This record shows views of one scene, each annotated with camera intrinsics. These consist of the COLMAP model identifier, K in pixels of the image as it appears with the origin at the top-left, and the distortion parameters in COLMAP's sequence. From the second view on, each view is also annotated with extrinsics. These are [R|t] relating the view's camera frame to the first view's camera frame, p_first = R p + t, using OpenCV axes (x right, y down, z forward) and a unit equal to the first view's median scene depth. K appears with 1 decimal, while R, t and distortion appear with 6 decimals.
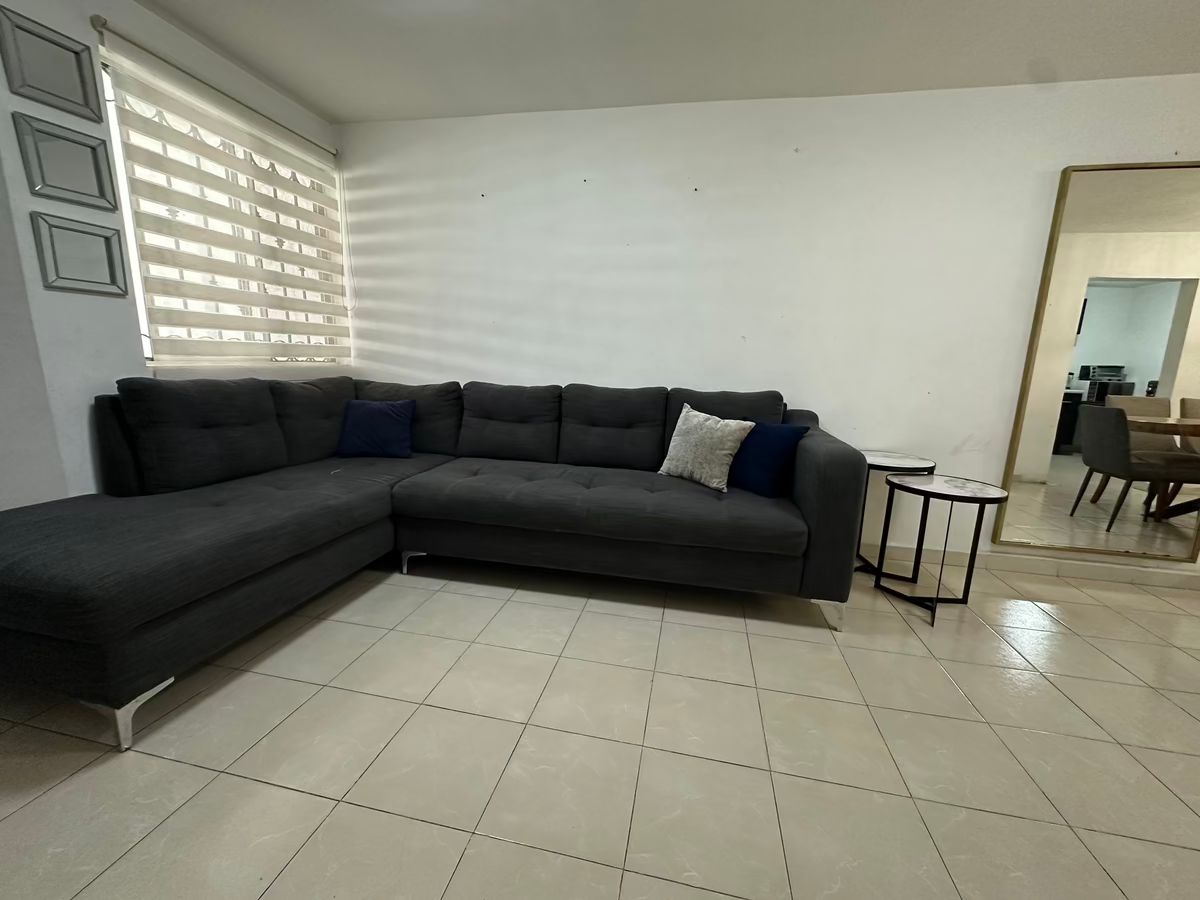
lens RADIAL K [[477.3, 0, 600.4], [0, 477.3, 453.1], [0, 0, 1]] dist [-0.002442, -0.000519]
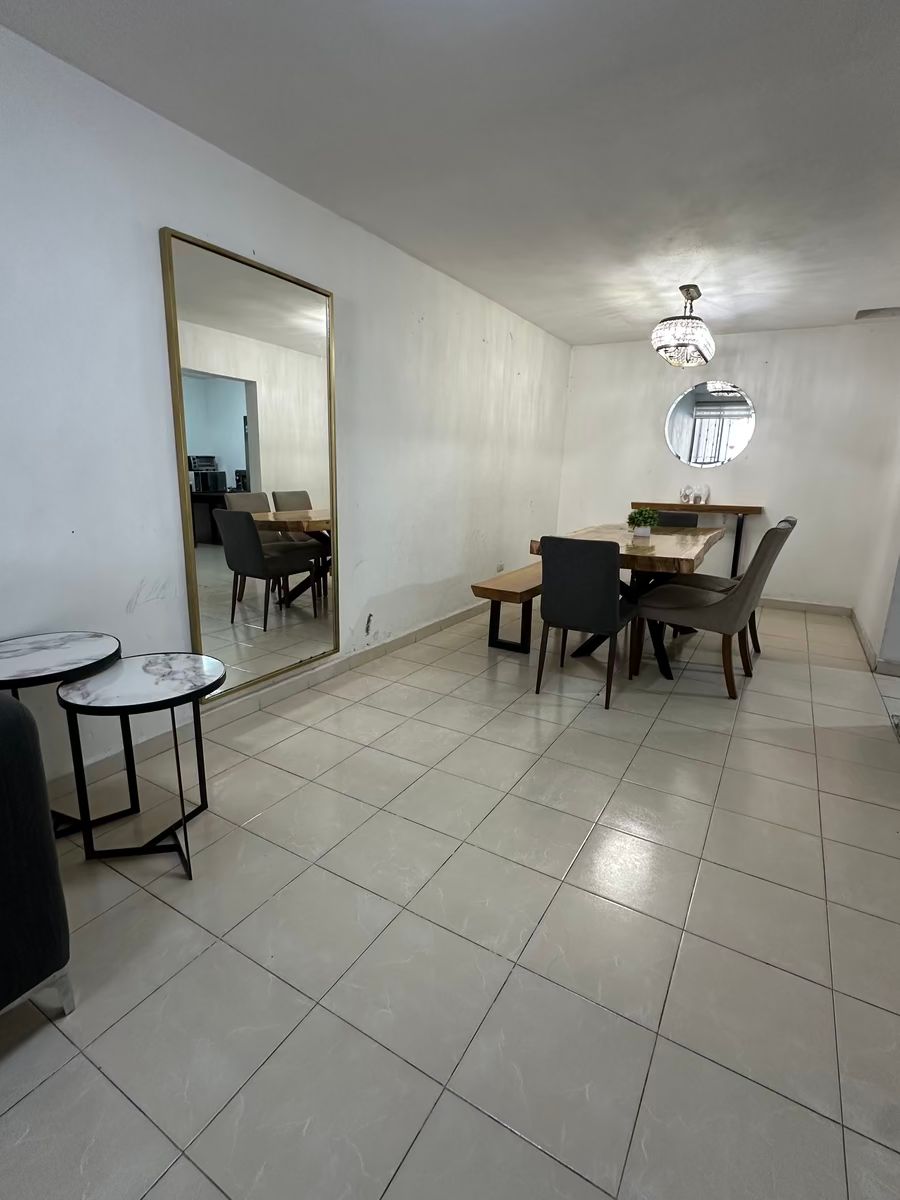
lens RADIAL K [[573.2, 0, 447.4], [0, 573.2, 594.3], [0, 0, 1]] dist [-0.020647, 0.003699]
pose [[0.333715, -0.233314, 0.913345, 0.135413], [0.166228, 0.968269, 0.186609, -0.106486], [-0.927902, 0.089549, 0.361909, 0.260369]]
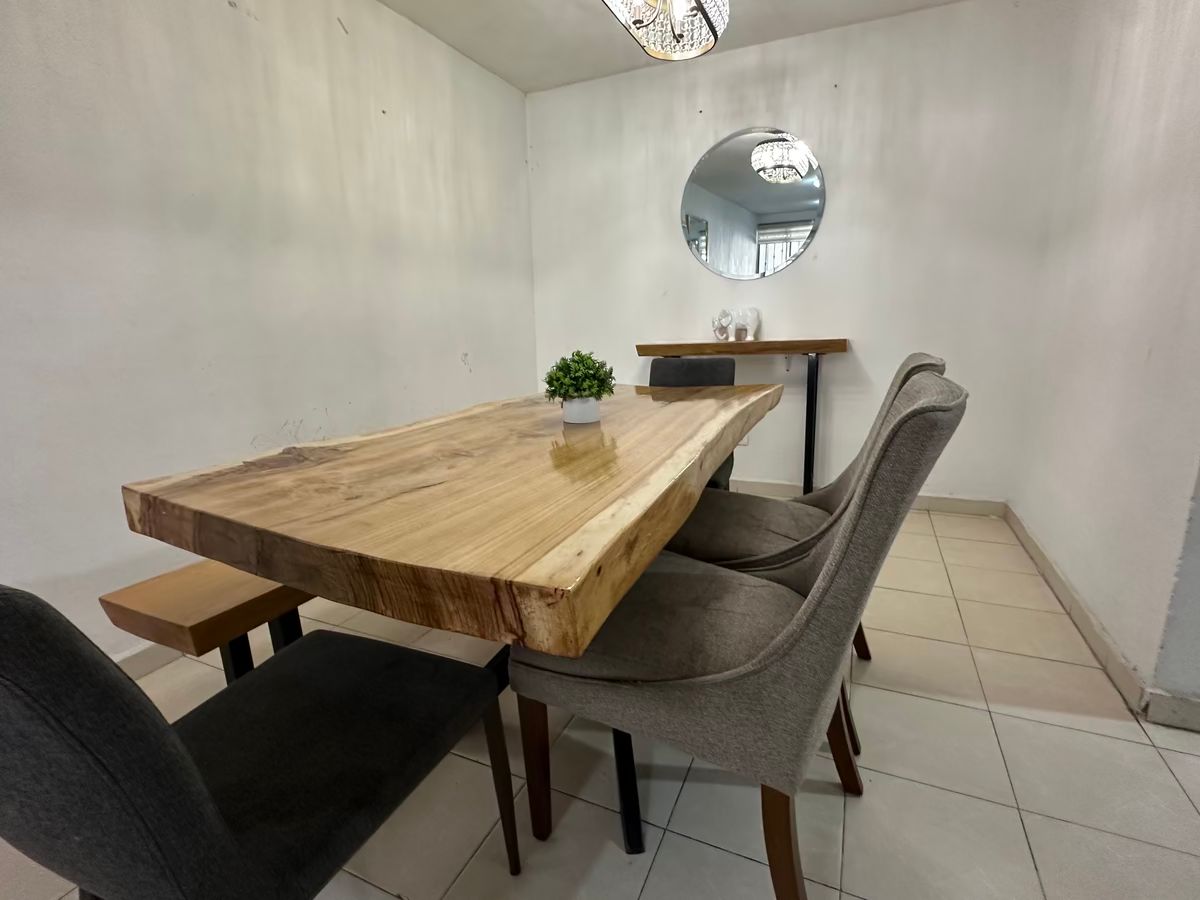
lens RADIAL K [[573.2, 0, 602.6], [0, 573.2, 450.0], [0, 0, 1]] dist [-0.020647, 0.003699]
pose [[0.221659, -0.256233, 0.940857, 1.152552], [0.220251, 0.953080, 0.207673, 0.019019], [-0.949925, 0.161192, 0.267694, 0.127871]]
